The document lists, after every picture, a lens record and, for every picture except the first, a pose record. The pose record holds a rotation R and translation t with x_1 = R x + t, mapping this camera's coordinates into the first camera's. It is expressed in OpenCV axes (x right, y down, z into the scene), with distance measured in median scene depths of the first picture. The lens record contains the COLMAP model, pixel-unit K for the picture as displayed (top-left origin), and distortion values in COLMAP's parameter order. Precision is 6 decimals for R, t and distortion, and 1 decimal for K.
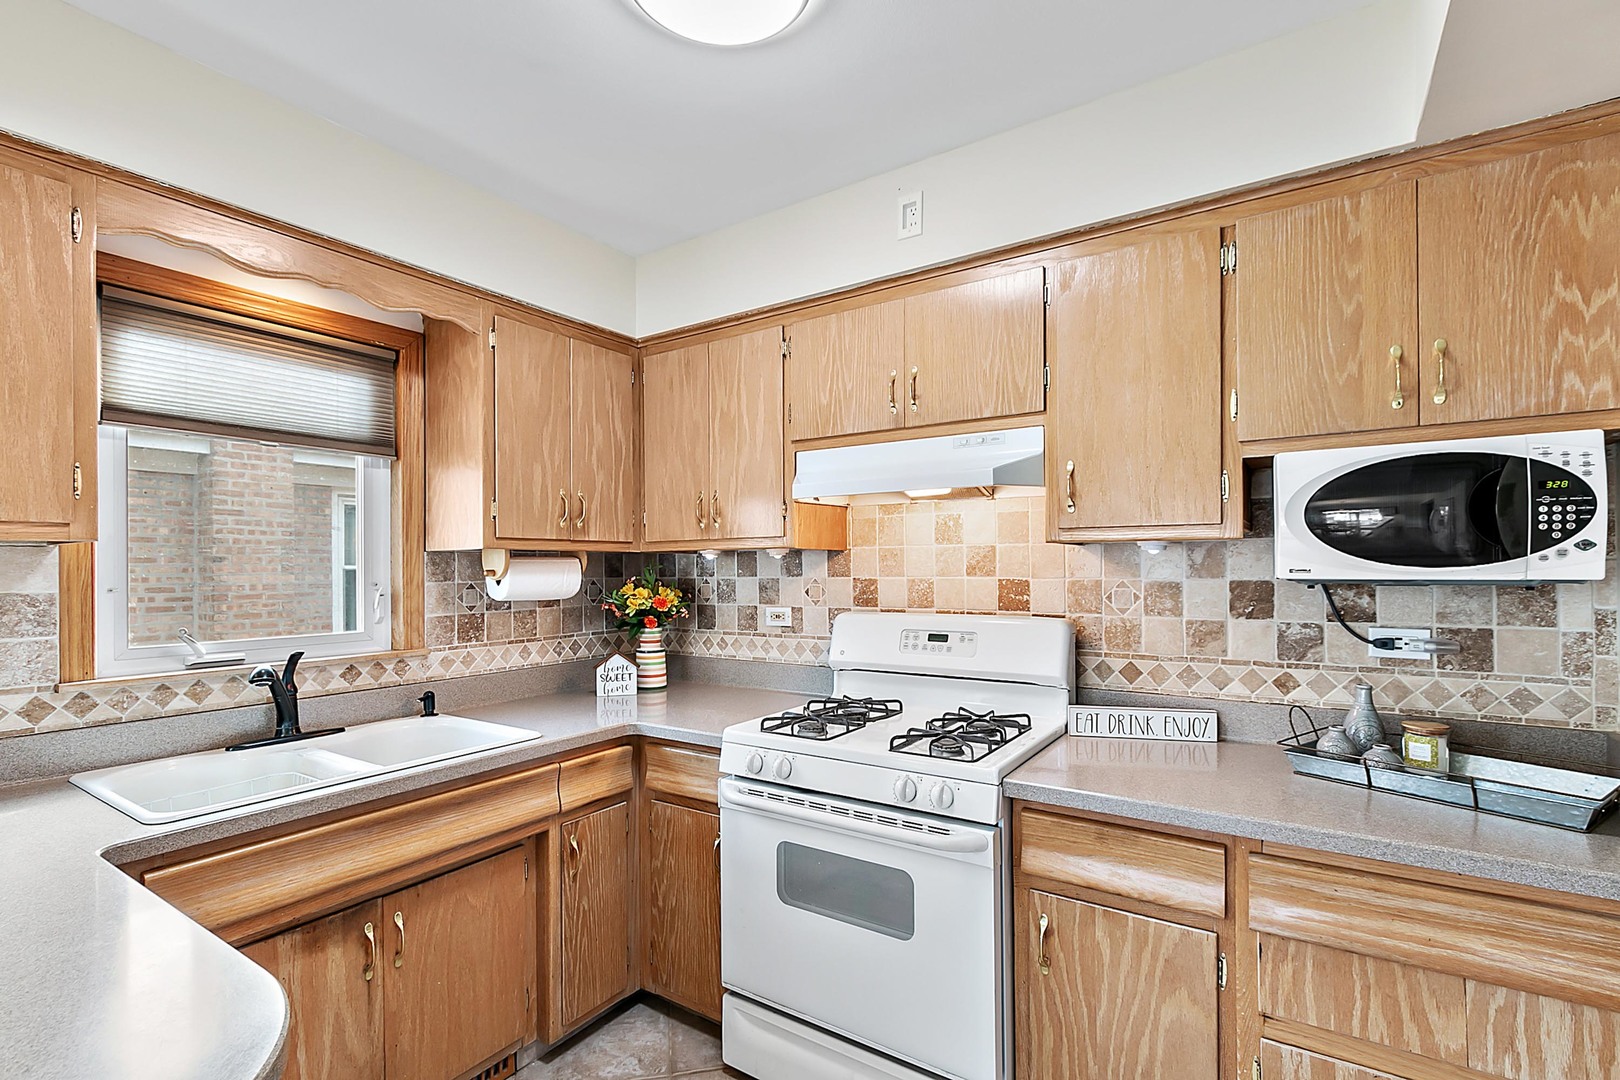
lens RADIAL K [[741.3, 0, 817.5], [0, 741.3, 560.1], [0, 0, 1]] dist [-0.000183, -0.000900]
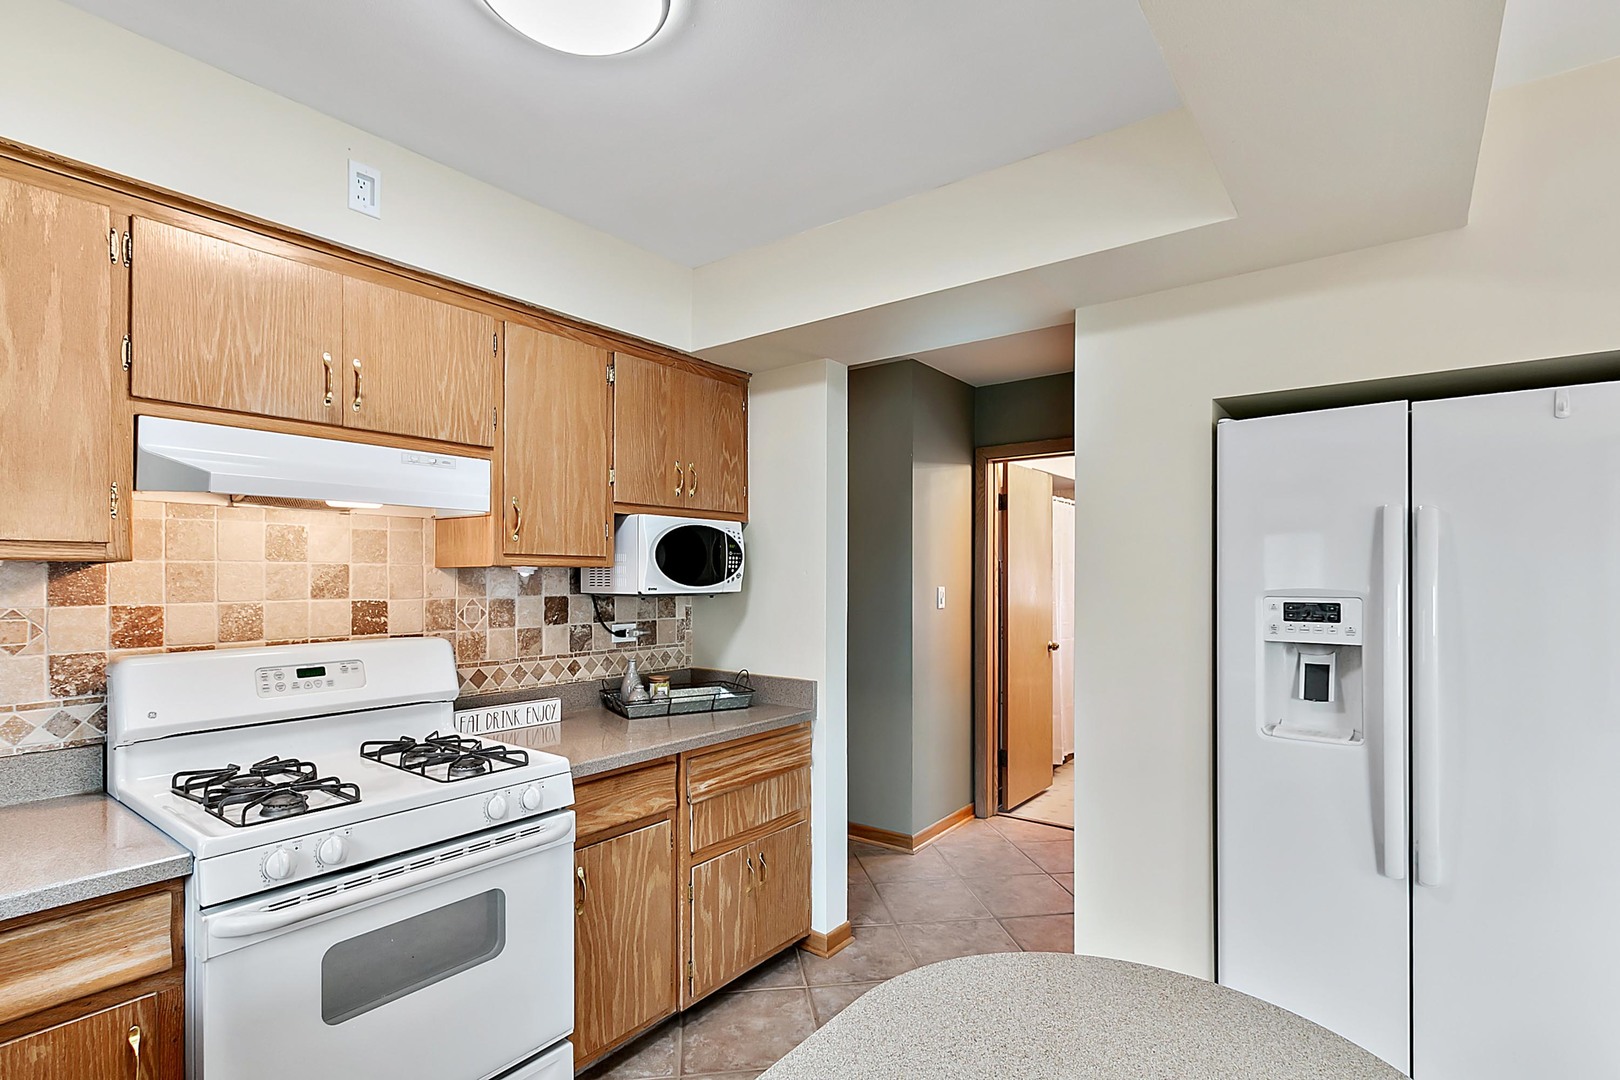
lens RADIAL K [[766.9, 0, 802.6], [0, 766.9, 570.9], [0, 0, 1]] dist [0.000412, 0.000040]
pose [[0.074769, 0.013284, 0.997112, -0.789180], [-0.007794, 0.999889, -0.012736, -0.004939], [-0.997170, -0.006820, 0.074864, 0.439754]]
